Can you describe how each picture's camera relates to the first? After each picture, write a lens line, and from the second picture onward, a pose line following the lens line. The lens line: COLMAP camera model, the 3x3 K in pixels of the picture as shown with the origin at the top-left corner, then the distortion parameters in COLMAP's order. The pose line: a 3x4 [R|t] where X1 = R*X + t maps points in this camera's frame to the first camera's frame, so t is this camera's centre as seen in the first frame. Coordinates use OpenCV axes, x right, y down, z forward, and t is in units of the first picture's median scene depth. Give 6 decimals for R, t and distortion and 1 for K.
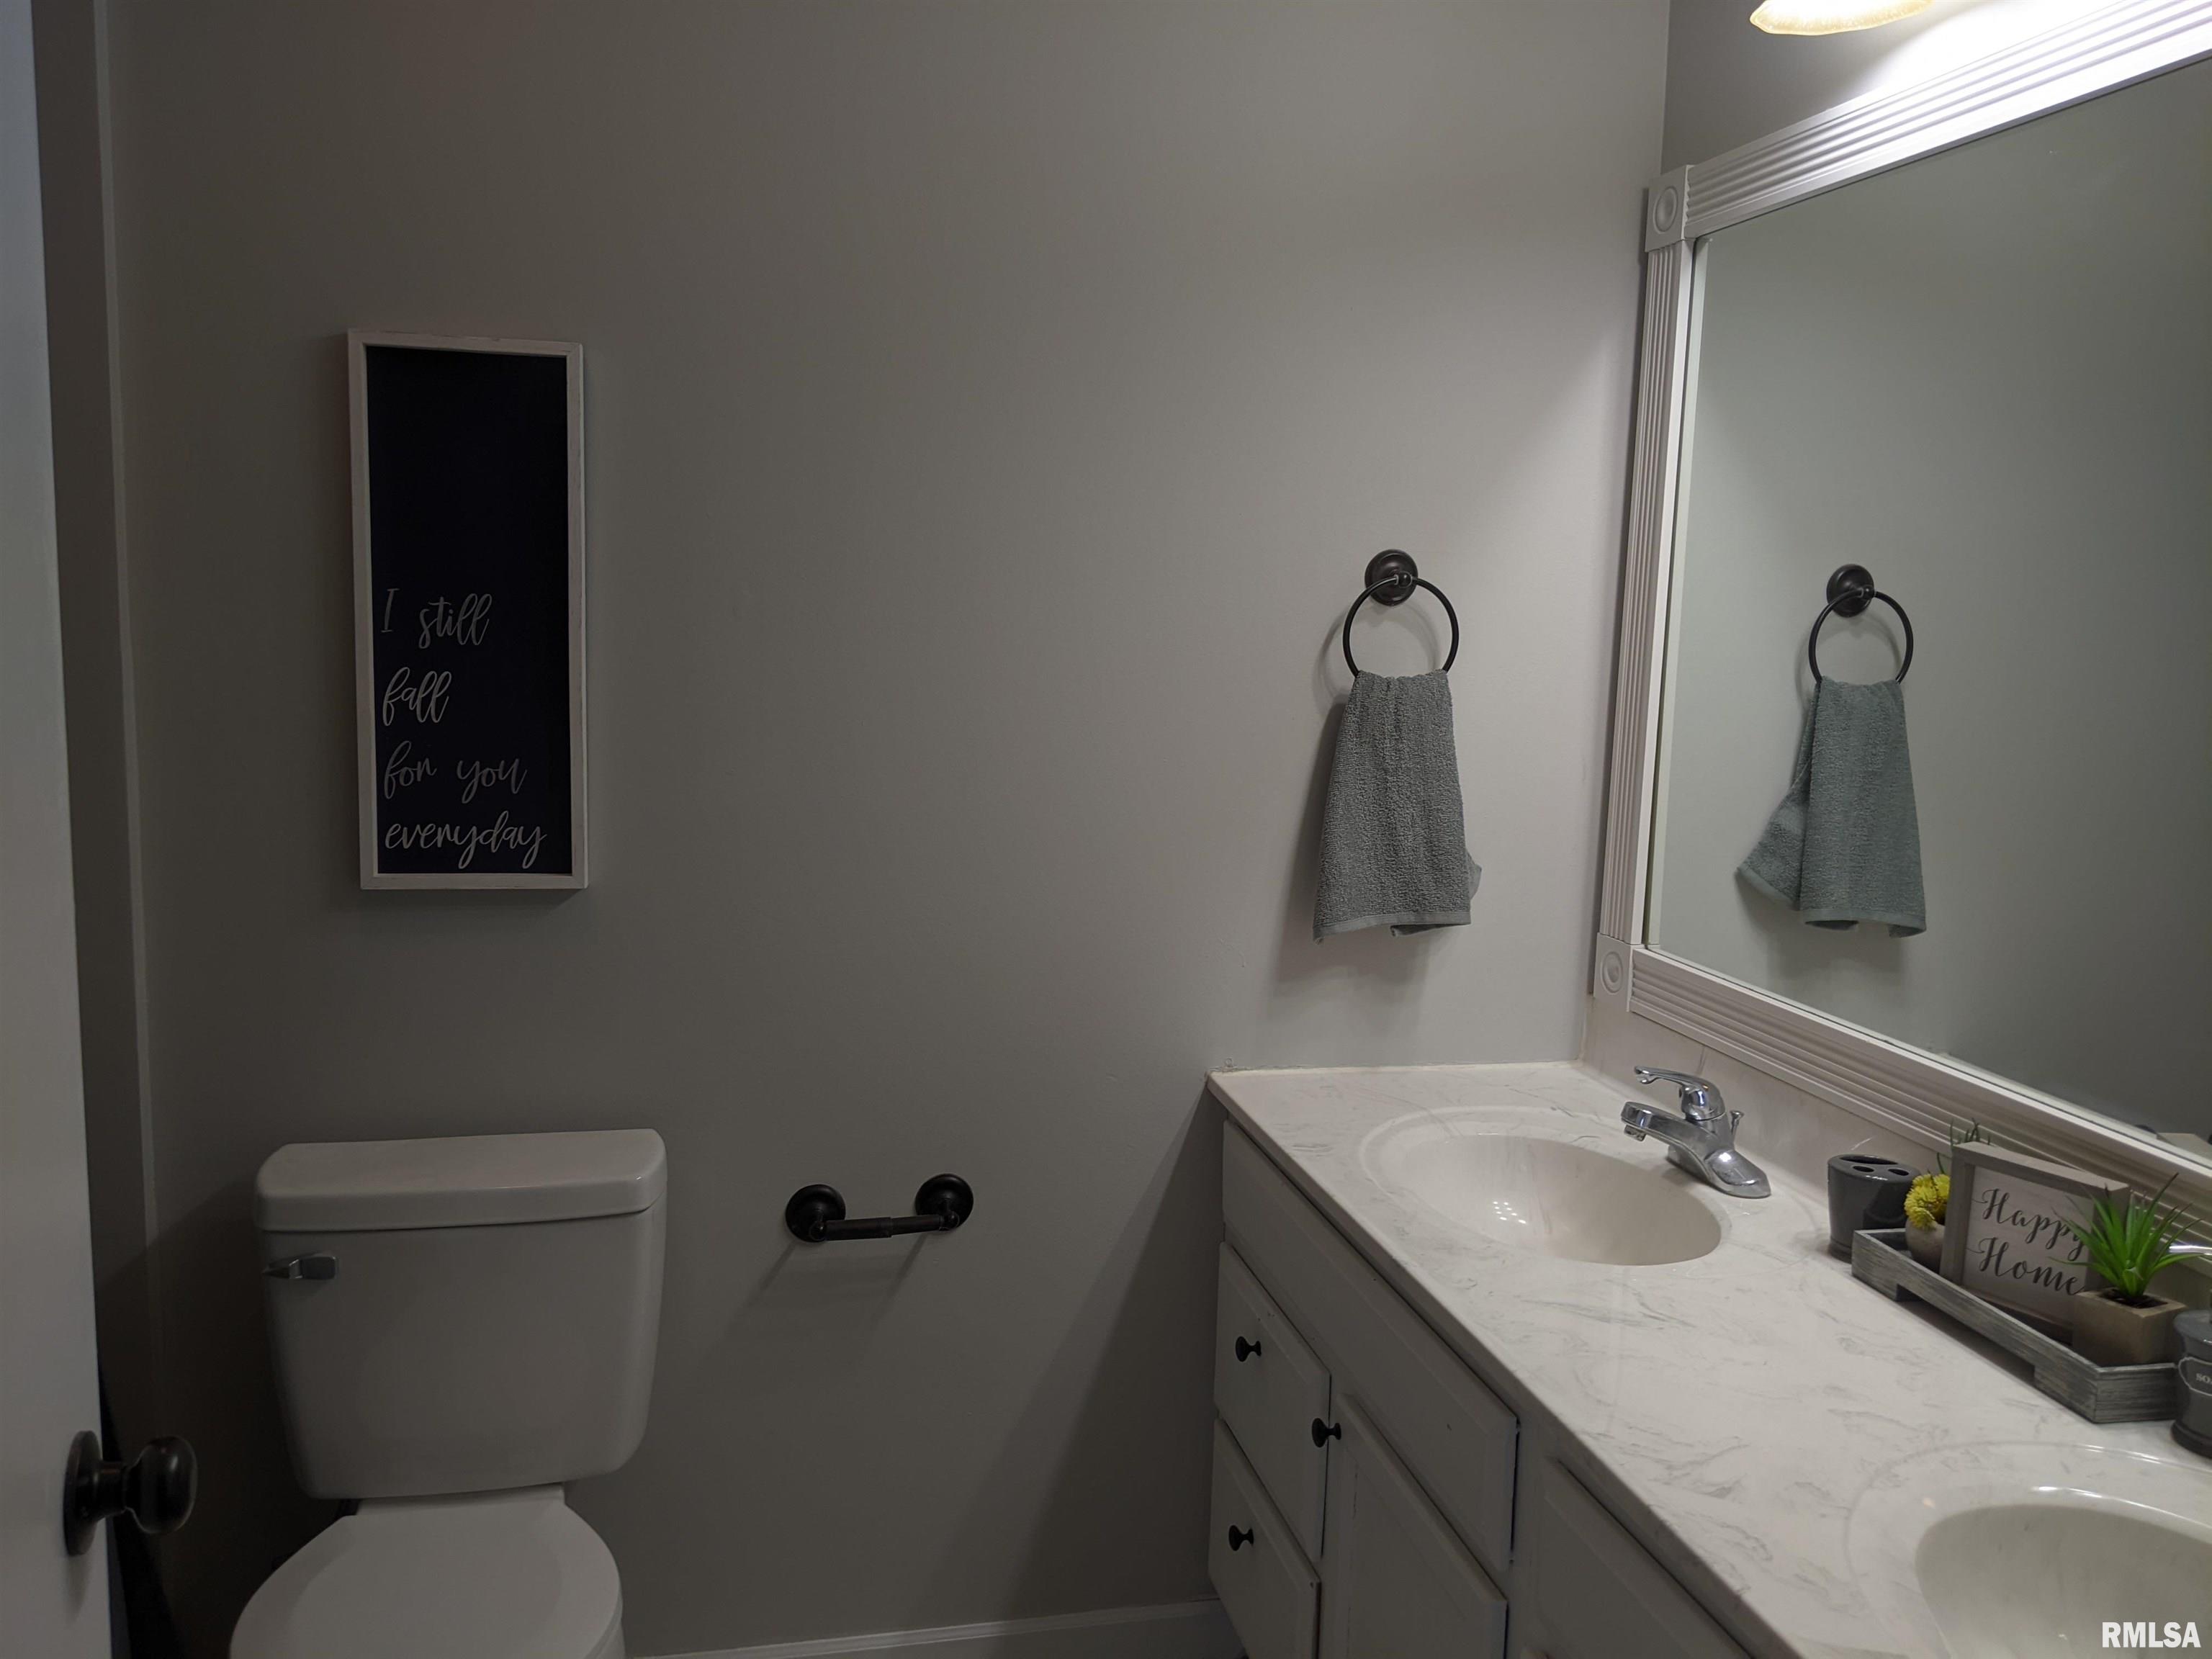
lens RADIAL K [[1756.1, 0, 1104.1], [0, 1756.1, 825.3], [0, 0, 1]] dist [0.107557, -0.224815]
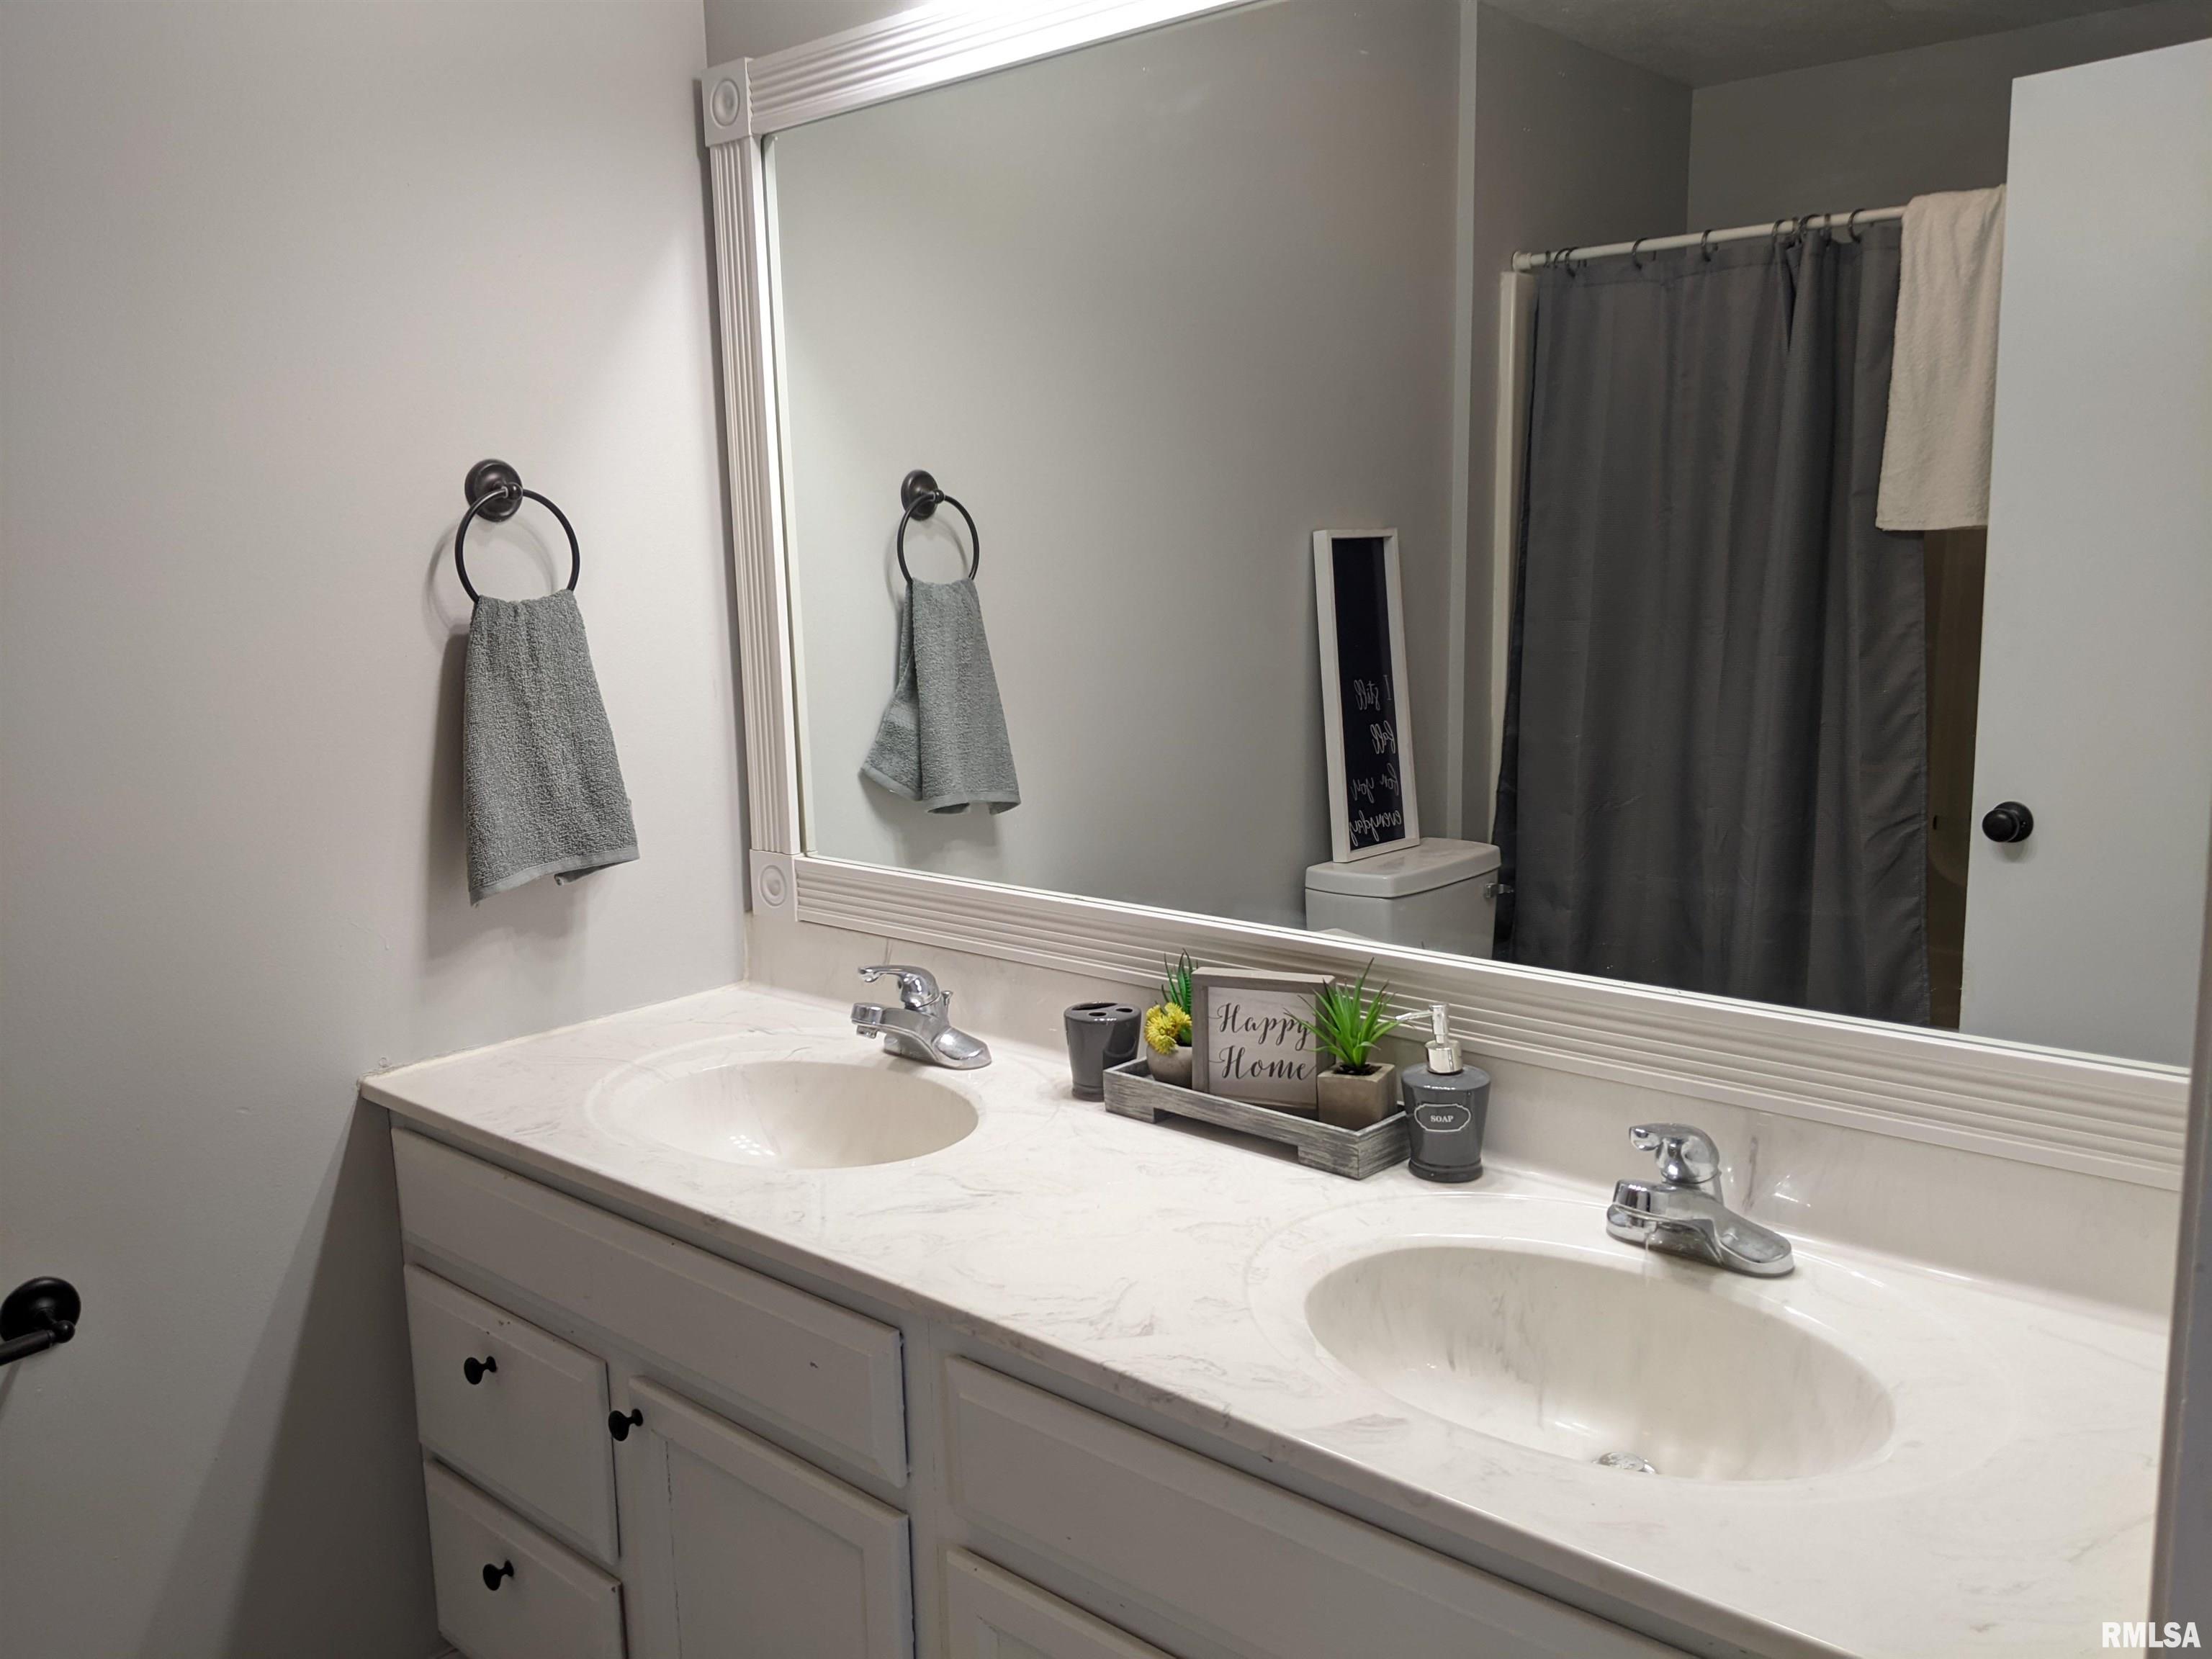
lens RADIAL K [[1724.2, 0, 1126.7], [0, 1724.2, 836.7], [0, 0, 1]] dist [0.105796, -0.214185]
pose [[0.800415, -0.145563, 0.581504, -0.126502], [0.121492, 0.989329, 0.080422, 0.001326], [-0.587005, 0.006277, 0.809559, 0.100699]]
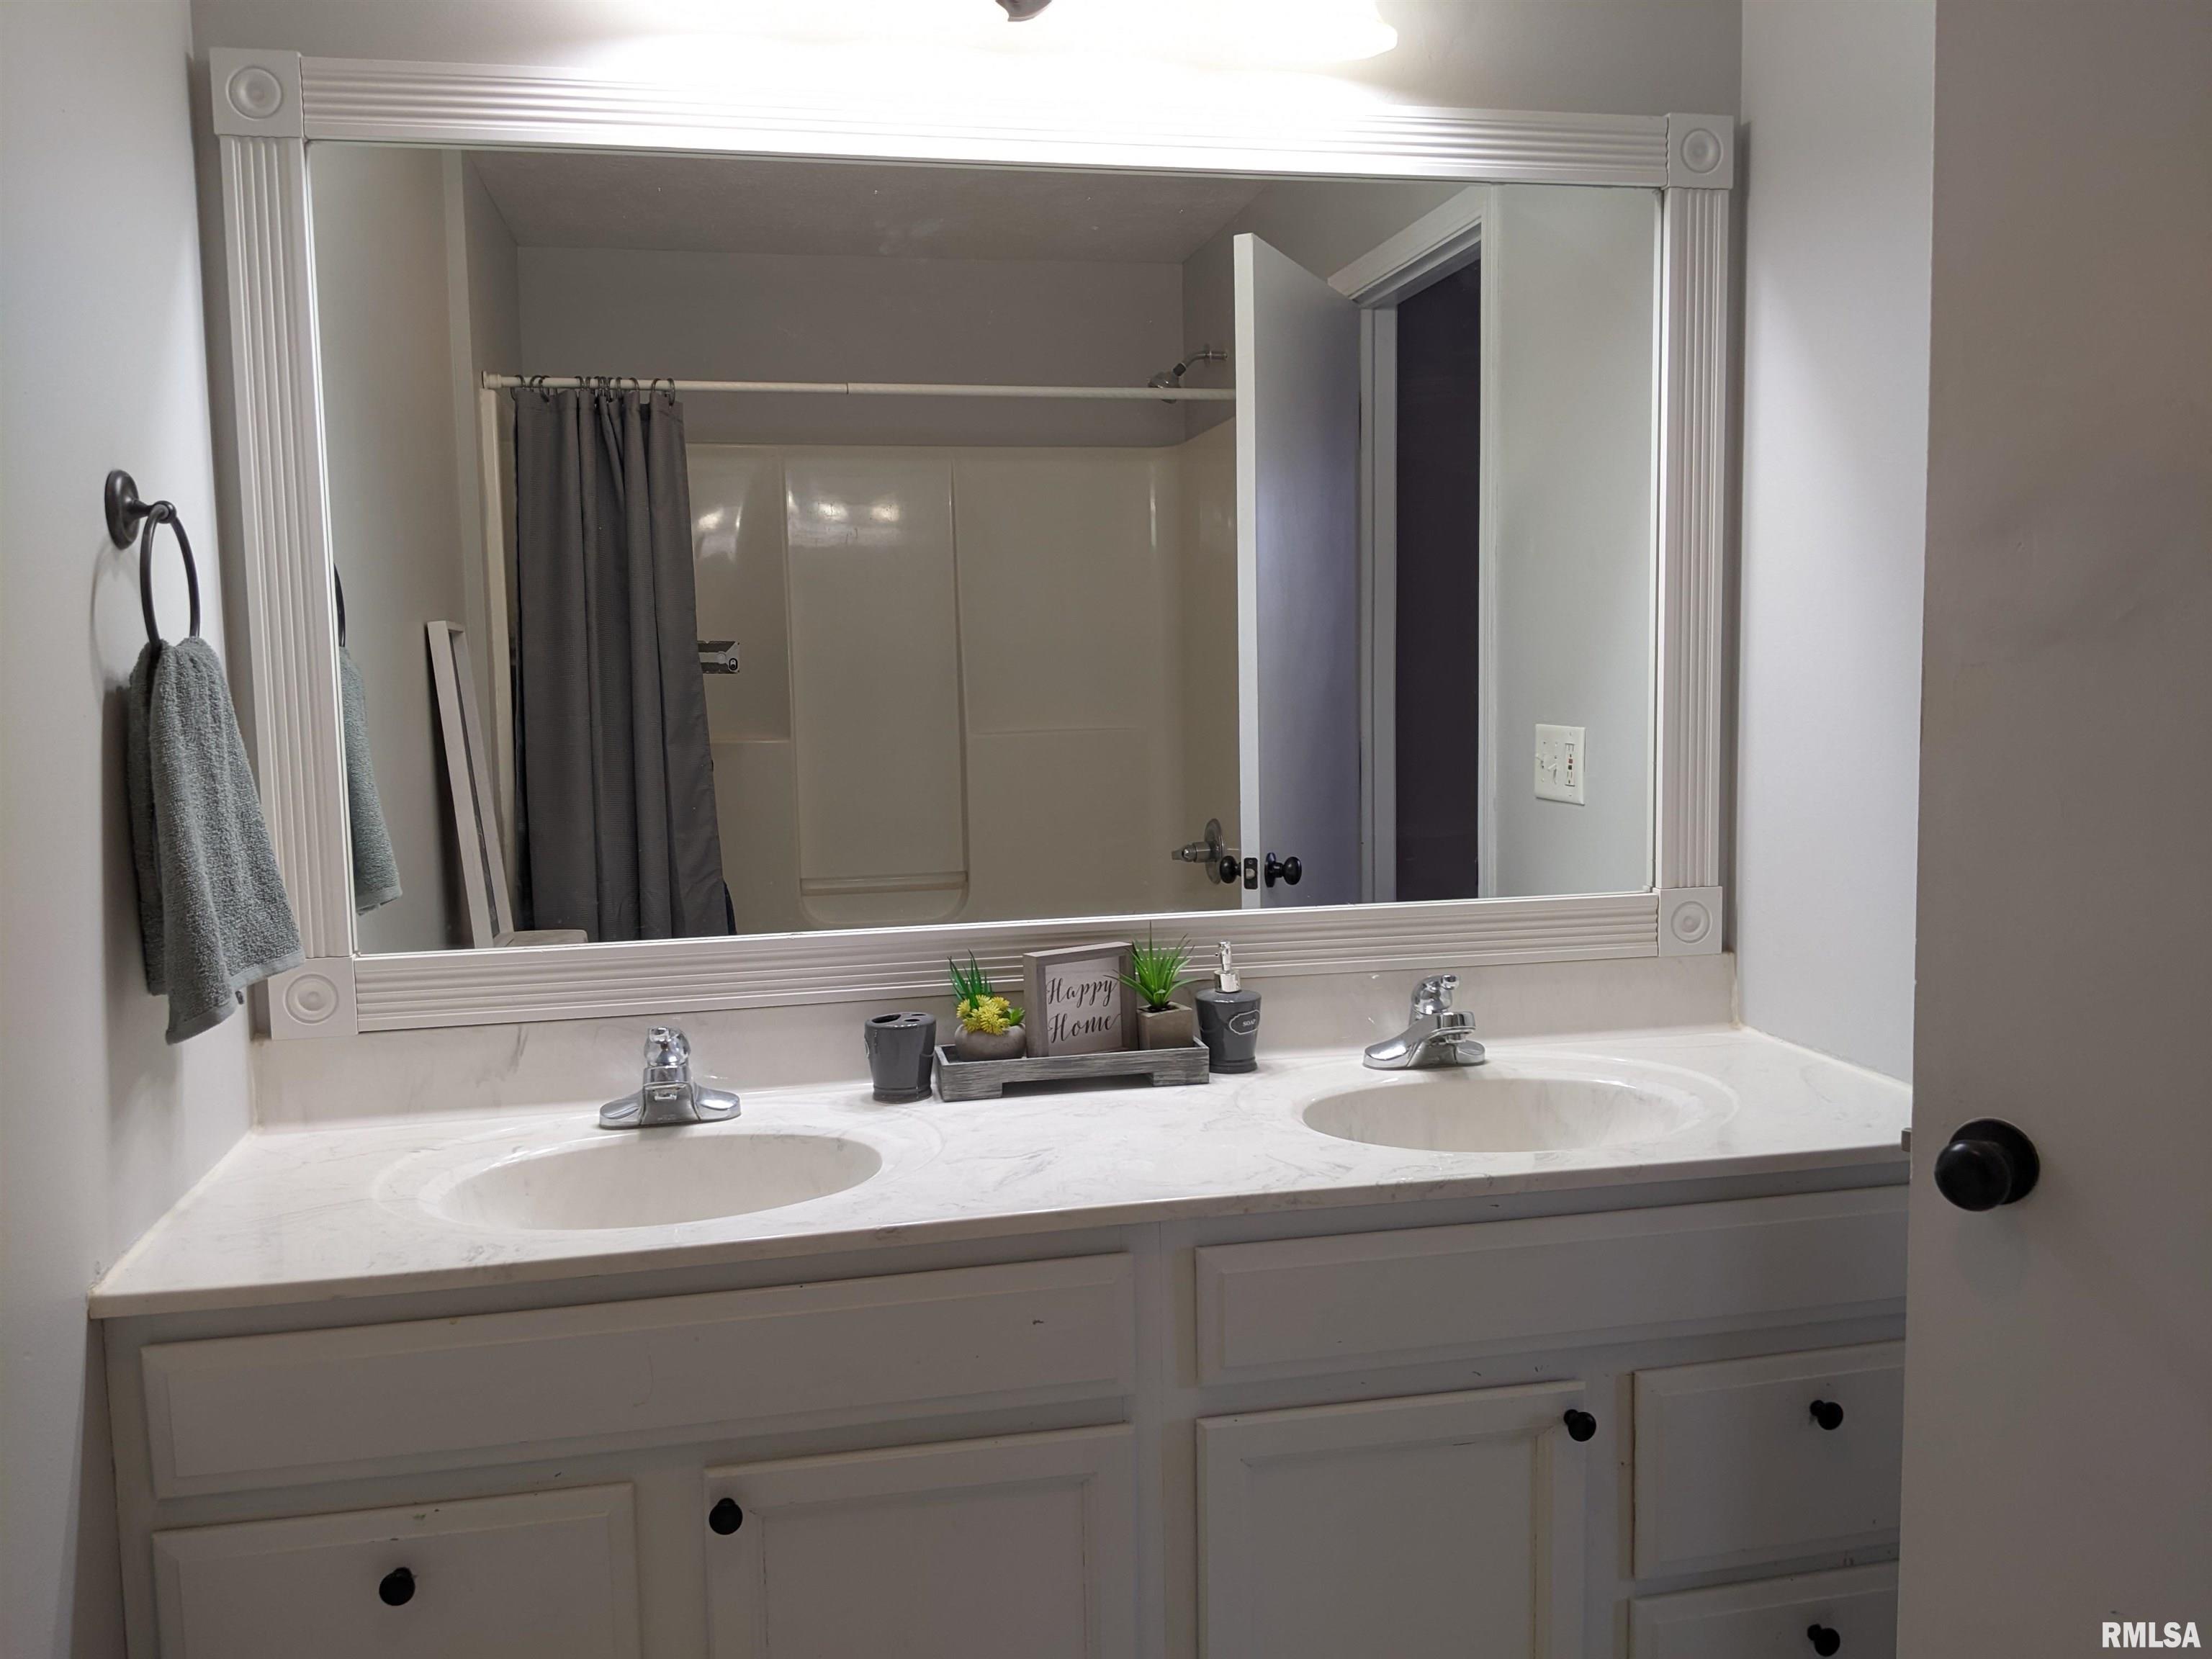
lens RADIAL K [[1706.1, 0, 1101.9], [0, 1706.1, 827.9], [0, 0, 1]] dist [0.102359, -0.154921]
pose [[0.020592, -0.126488, 0.991754, -0.551765], [0.150430, 0.981064, 0.122001, -0.043951], [-0.988406, 0.146677, 0.039229, 0.636507]]
